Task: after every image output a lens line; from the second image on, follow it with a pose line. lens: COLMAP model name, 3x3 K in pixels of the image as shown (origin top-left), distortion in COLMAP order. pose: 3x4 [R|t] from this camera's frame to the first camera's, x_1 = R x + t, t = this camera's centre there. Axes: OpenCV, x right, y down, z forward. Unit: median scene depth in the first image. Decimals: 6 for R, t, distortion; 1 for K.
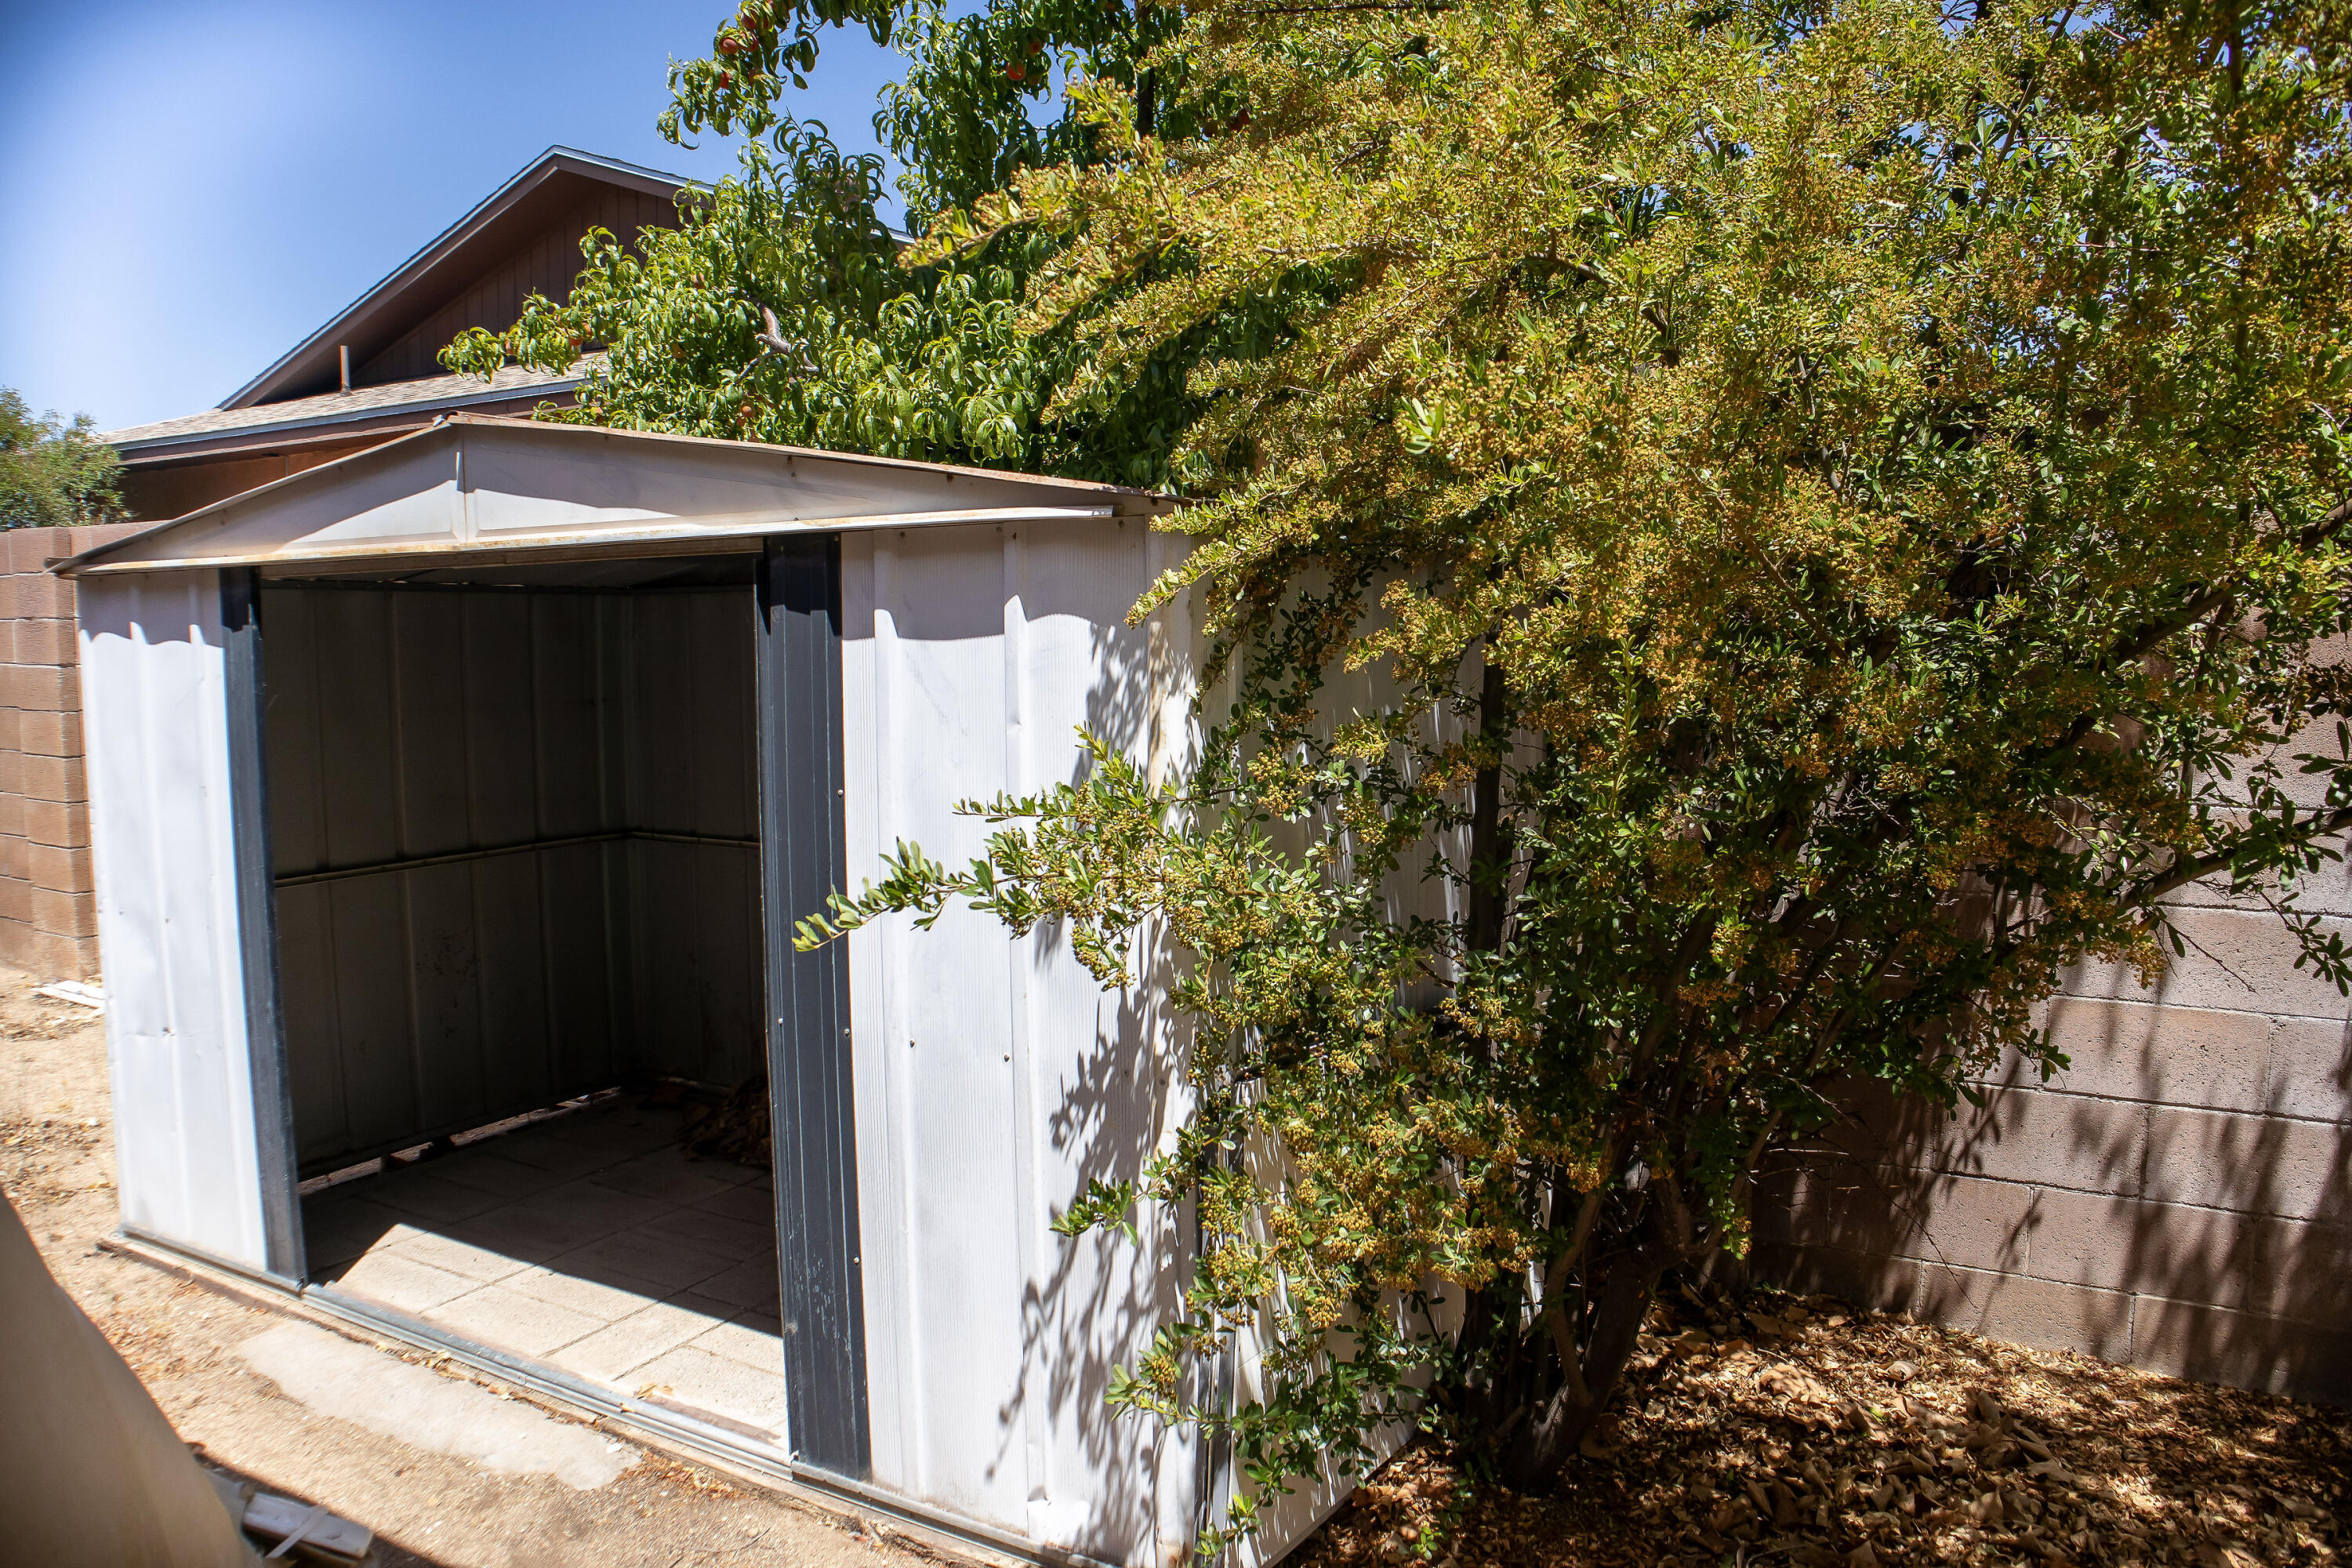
lens RADIAL K [[1628.4, 0, 1176.0], [0, 1628.4, 784.0], [0, 0, 1]] dist [-0.123898, 0.082092]
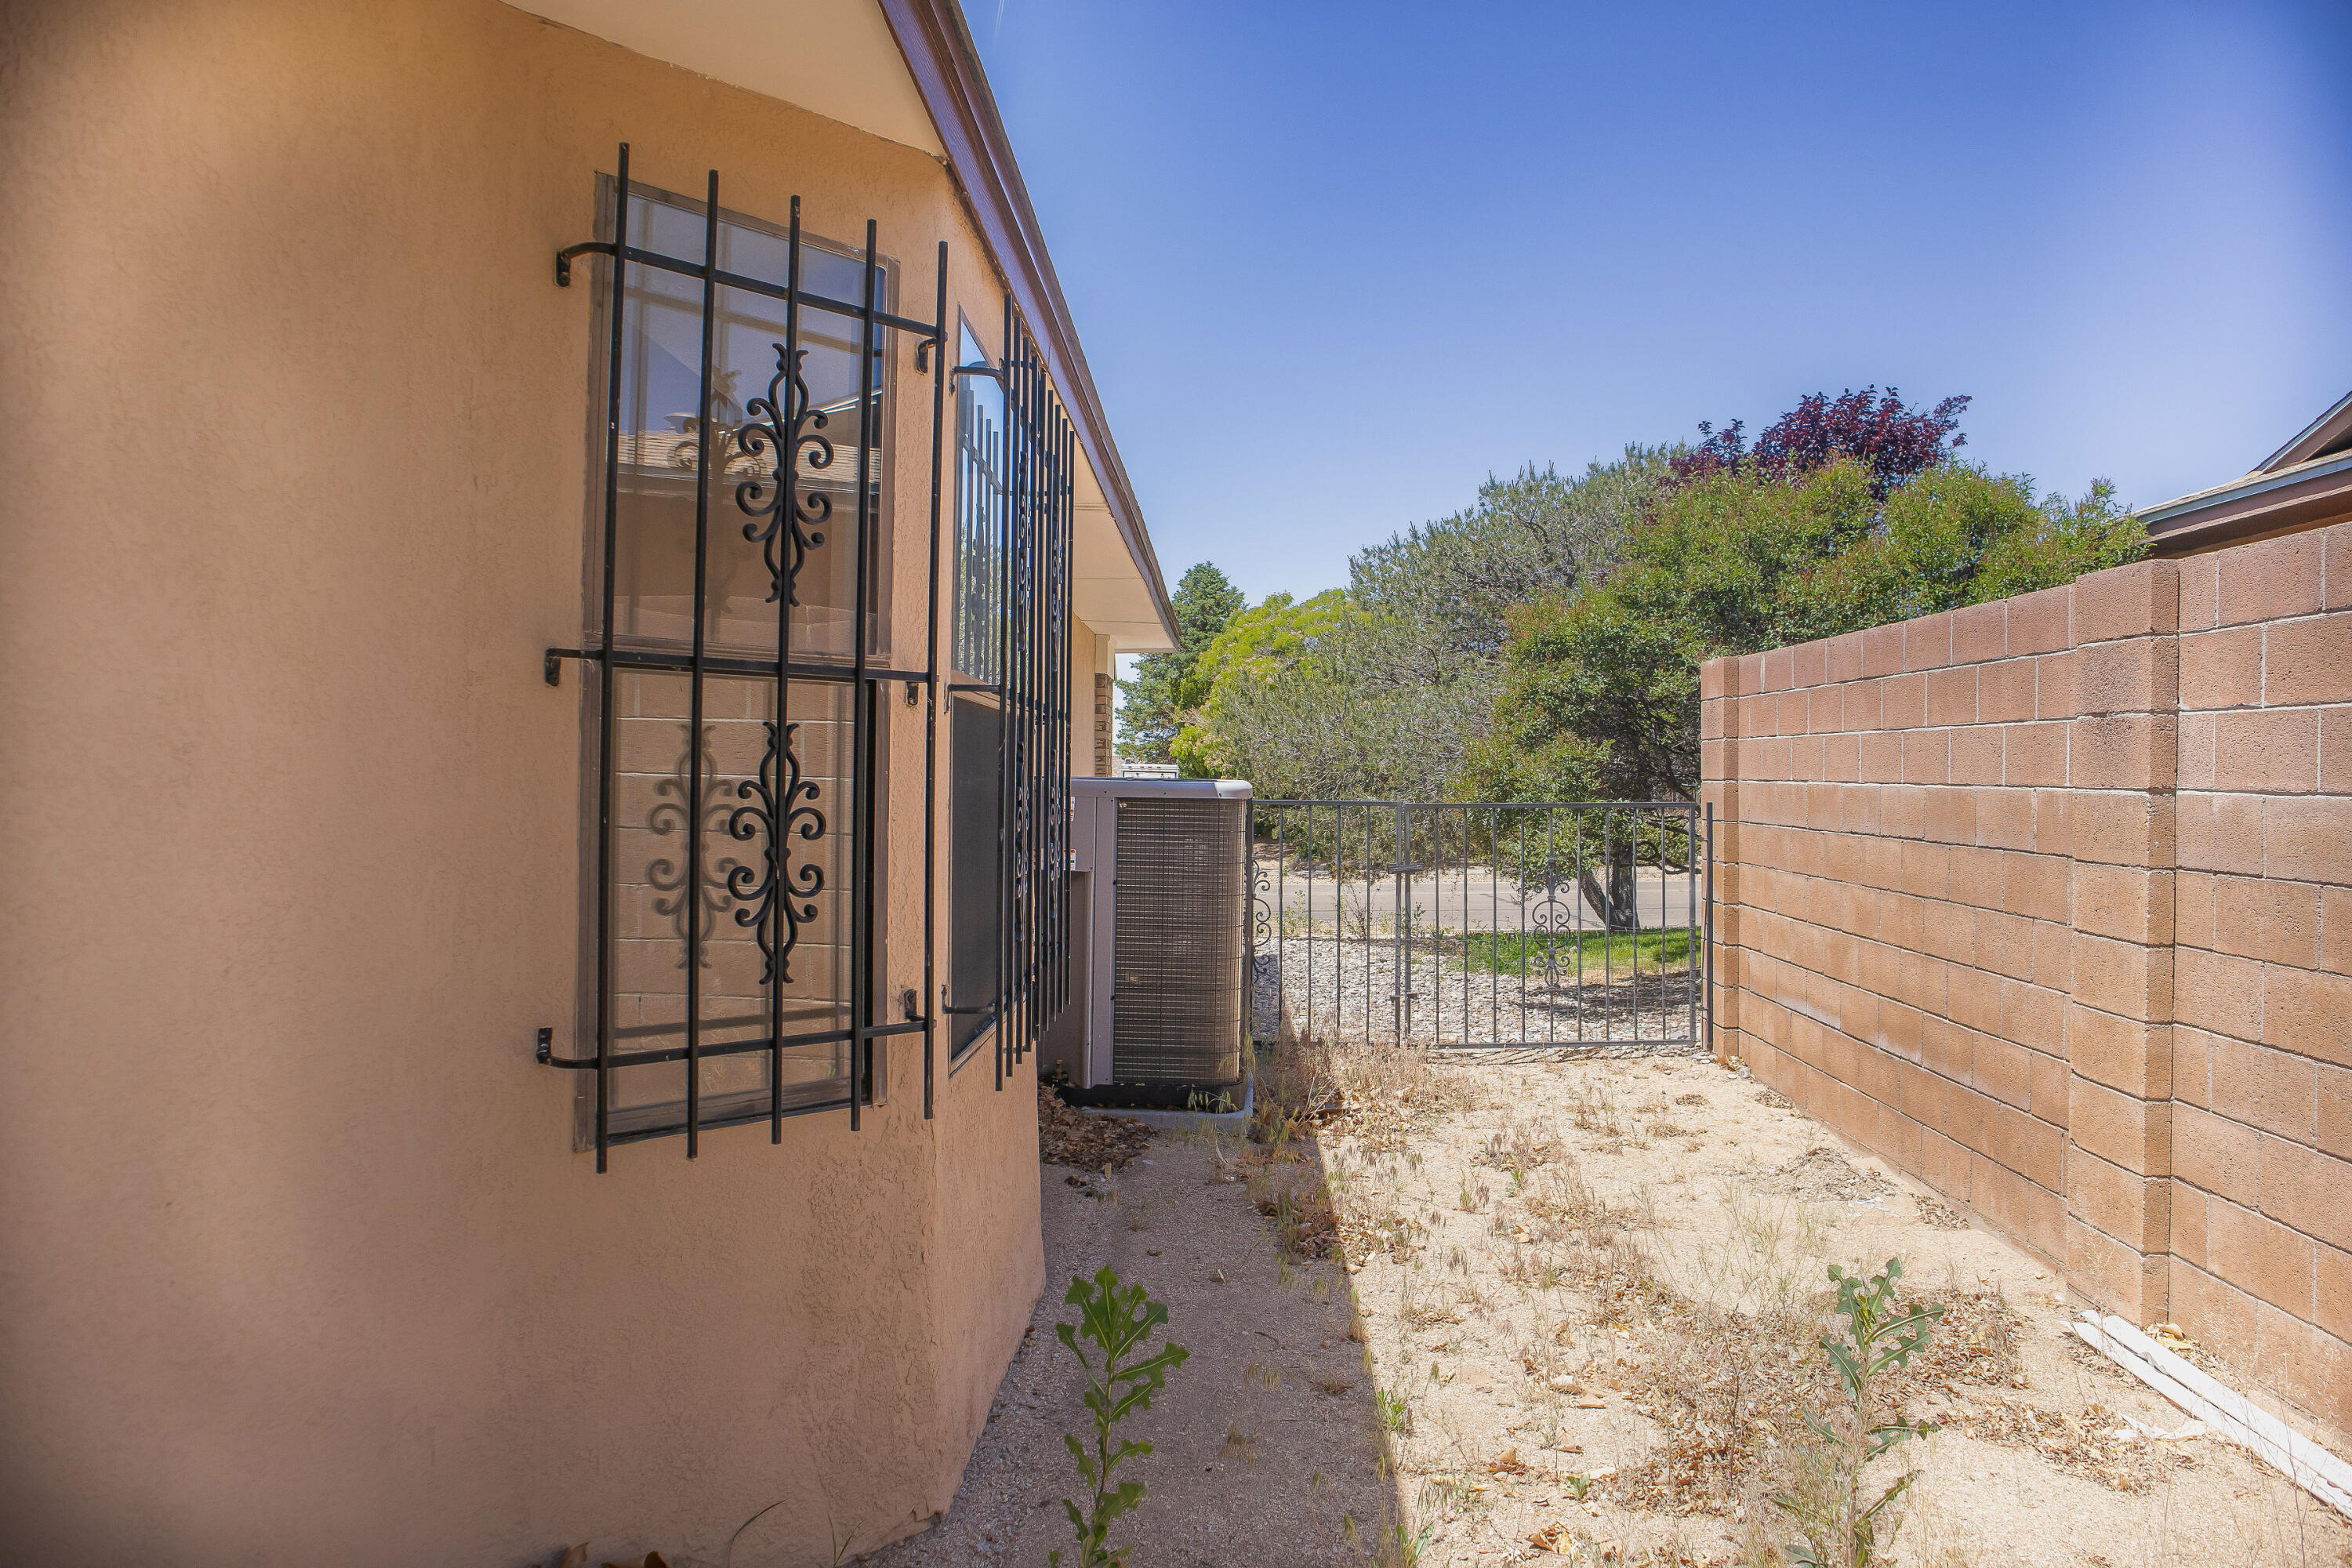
lens RADIAL K [[1628.4, 0, 1176.0], [0, 1628.4, 784.0], [0, 0, 1]] dist [-0.123898, 0.082092]
pose [[0.463122, 0.010382, -0.886234, -0.343509], [-0.091487, 0.995150, -0.036151, -0.022243], [0.881560, 0.097821, 0.461825, 0.380043]]
